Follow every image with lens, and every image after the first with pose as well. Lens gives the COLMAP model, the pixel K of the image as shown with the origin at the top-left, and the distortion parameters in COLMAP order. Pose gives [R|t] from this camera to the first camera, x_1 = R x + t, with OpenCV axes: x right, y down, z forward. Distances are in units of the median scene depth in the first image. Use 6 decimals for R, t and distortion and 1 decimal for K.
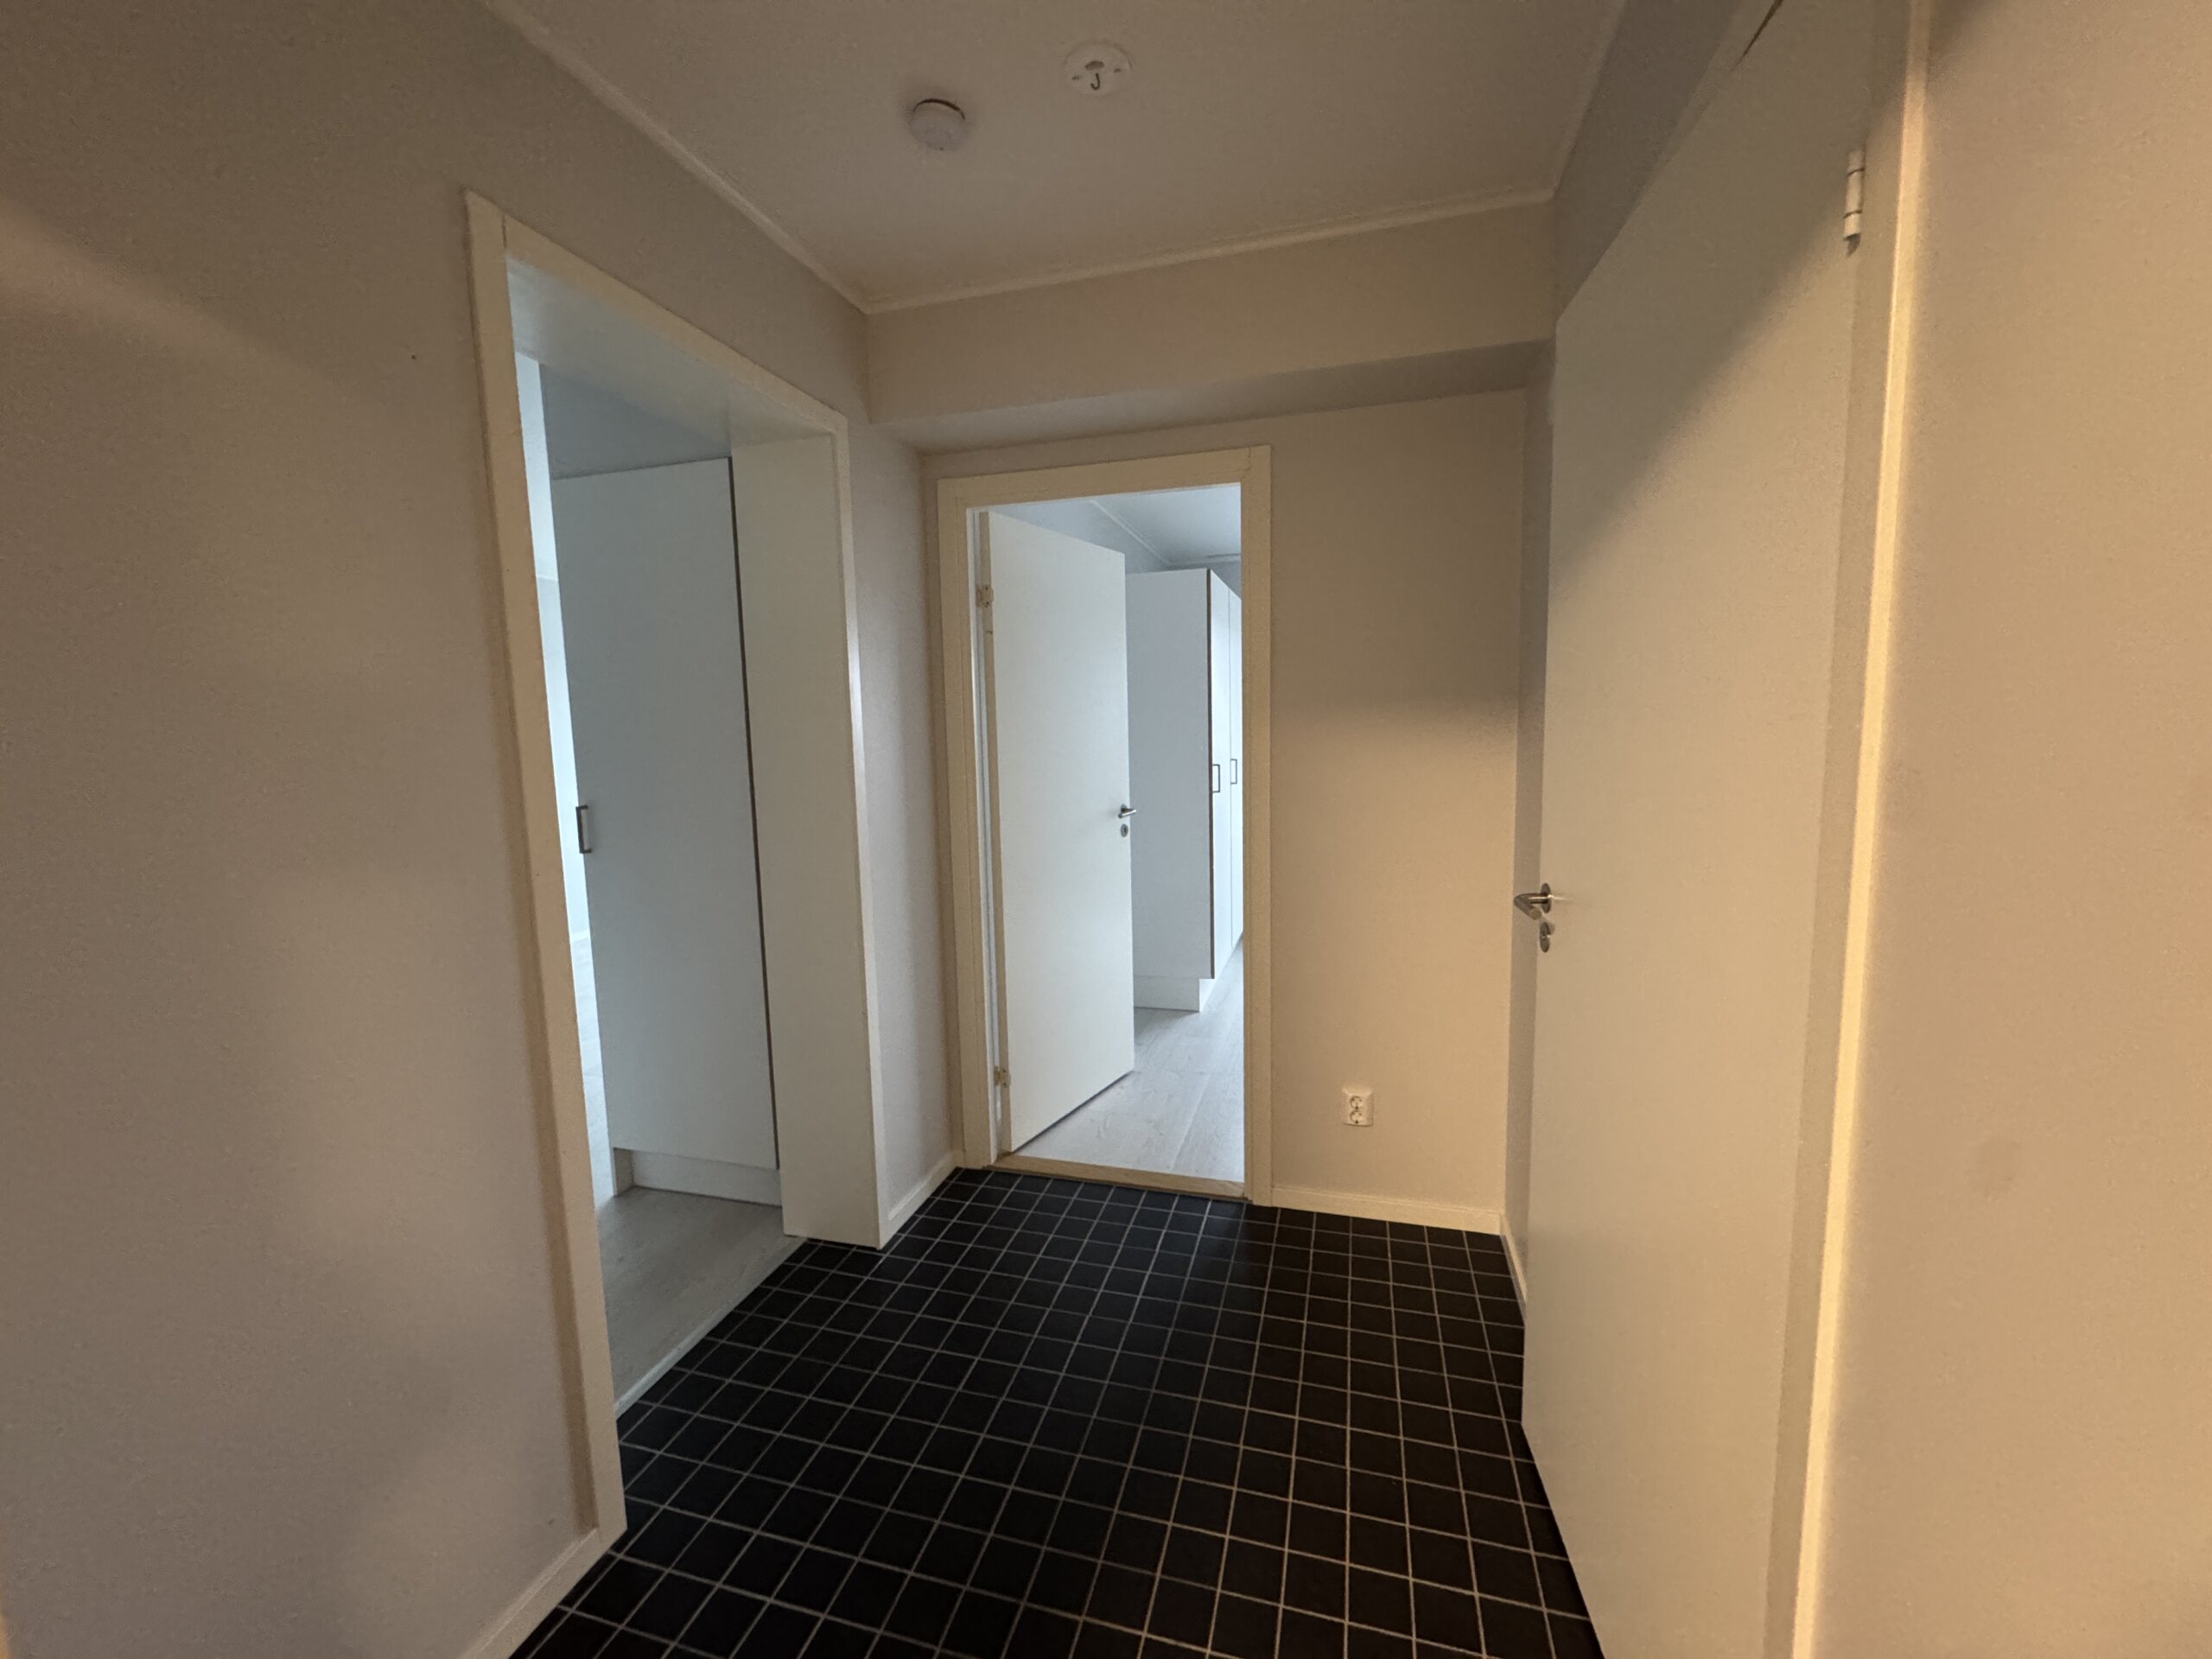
lens RADIAL K [[885.9, 0, 1098.3], [0, 885.9, 828.5], [0, 0, 1]] dist [-0.004600, -0.000337]
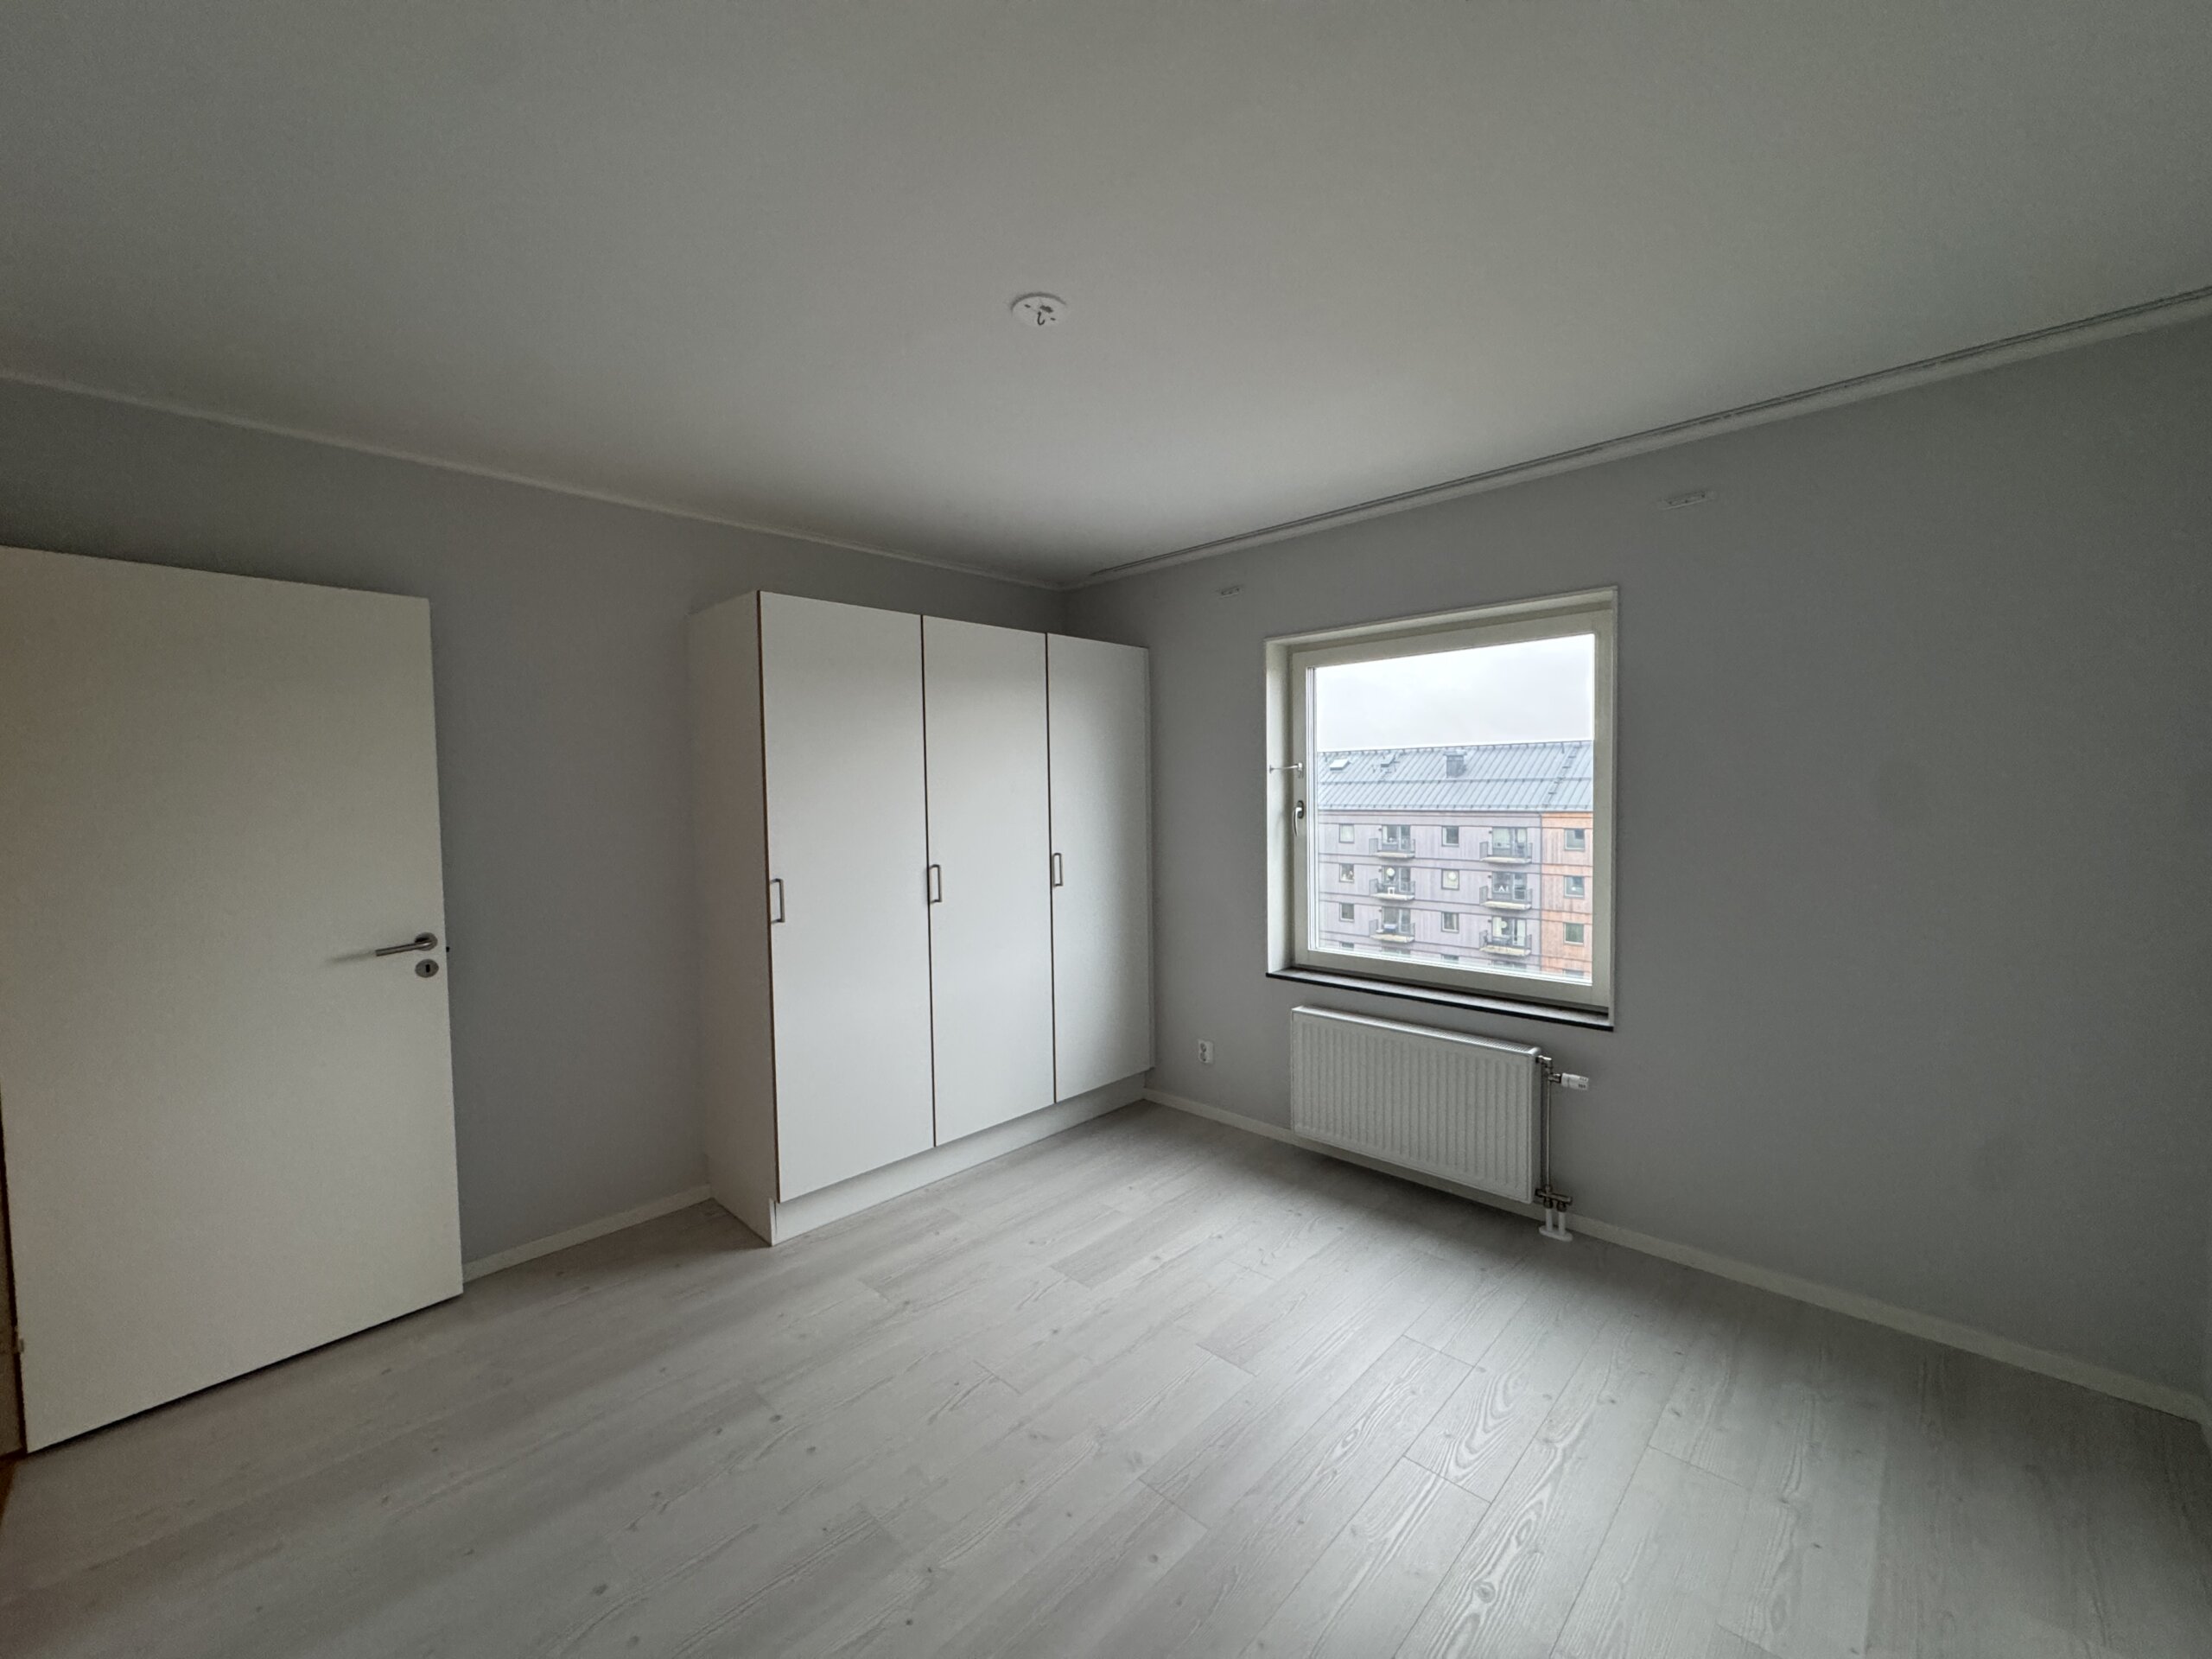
lens RADIAL K [[885.9, 0, 1098.3], [0, 885.9, 828.5], [0, 0, 1]] dist [-0.004600, -0.000337]
pose [[0.878038, 0.027993, -0.477772, 0.819385], [-0.056106, 0.997425, -0.044671, -0.106667], [0.475291, 0.066028, 0.877347, 0.636198]]
